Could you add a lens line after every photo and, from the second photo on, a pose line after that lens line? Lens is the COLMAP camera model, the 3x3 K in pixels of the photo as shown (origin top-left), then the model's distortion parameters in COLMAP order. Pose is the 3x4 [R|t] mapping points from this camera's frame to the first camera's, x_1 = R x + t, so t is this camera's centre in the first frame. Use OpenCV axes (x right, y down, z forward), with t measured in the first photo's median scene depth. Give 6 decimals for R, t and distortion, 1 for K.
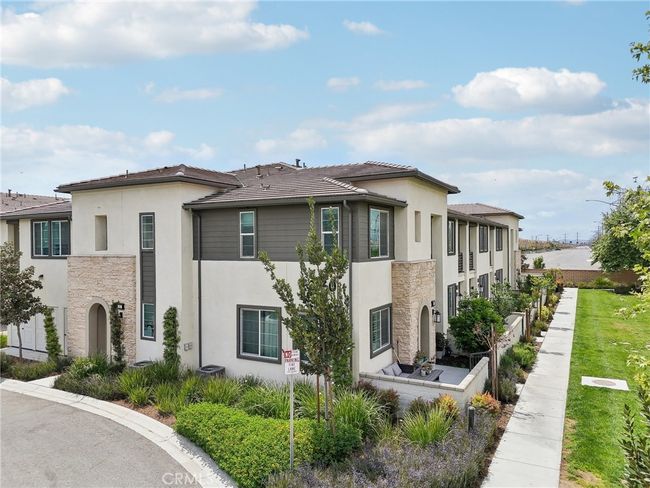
lens RADIAL K [[465.7, 0, 325.0], [0, 465.7, 244.0], [0, 0, 1]] dist [0.028794, -0.001474]
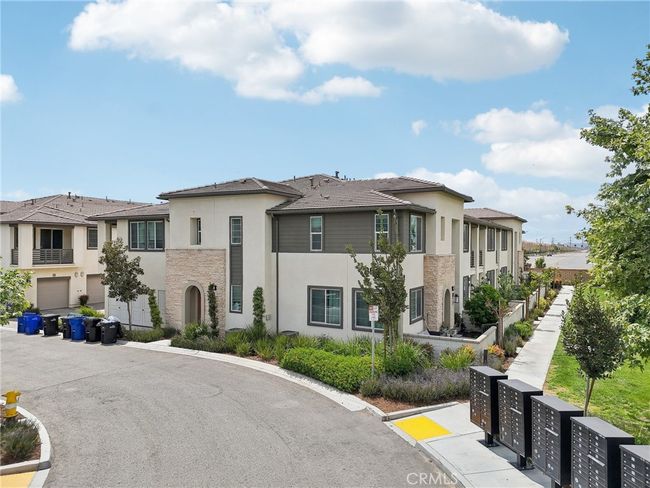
lens RADIAL K [[465.7, 0, 325.0], [0, 465.7, 244.0], [0, 0, 1]] dist [0.028794, -0.001474]
pose [[0.999919, 0.009780, -0.008114, -0.118177], [-0.009798, 0.999950, -0.002219, 0.011759], [0.008092, 0.002299, 0.999965, -0.308406]]
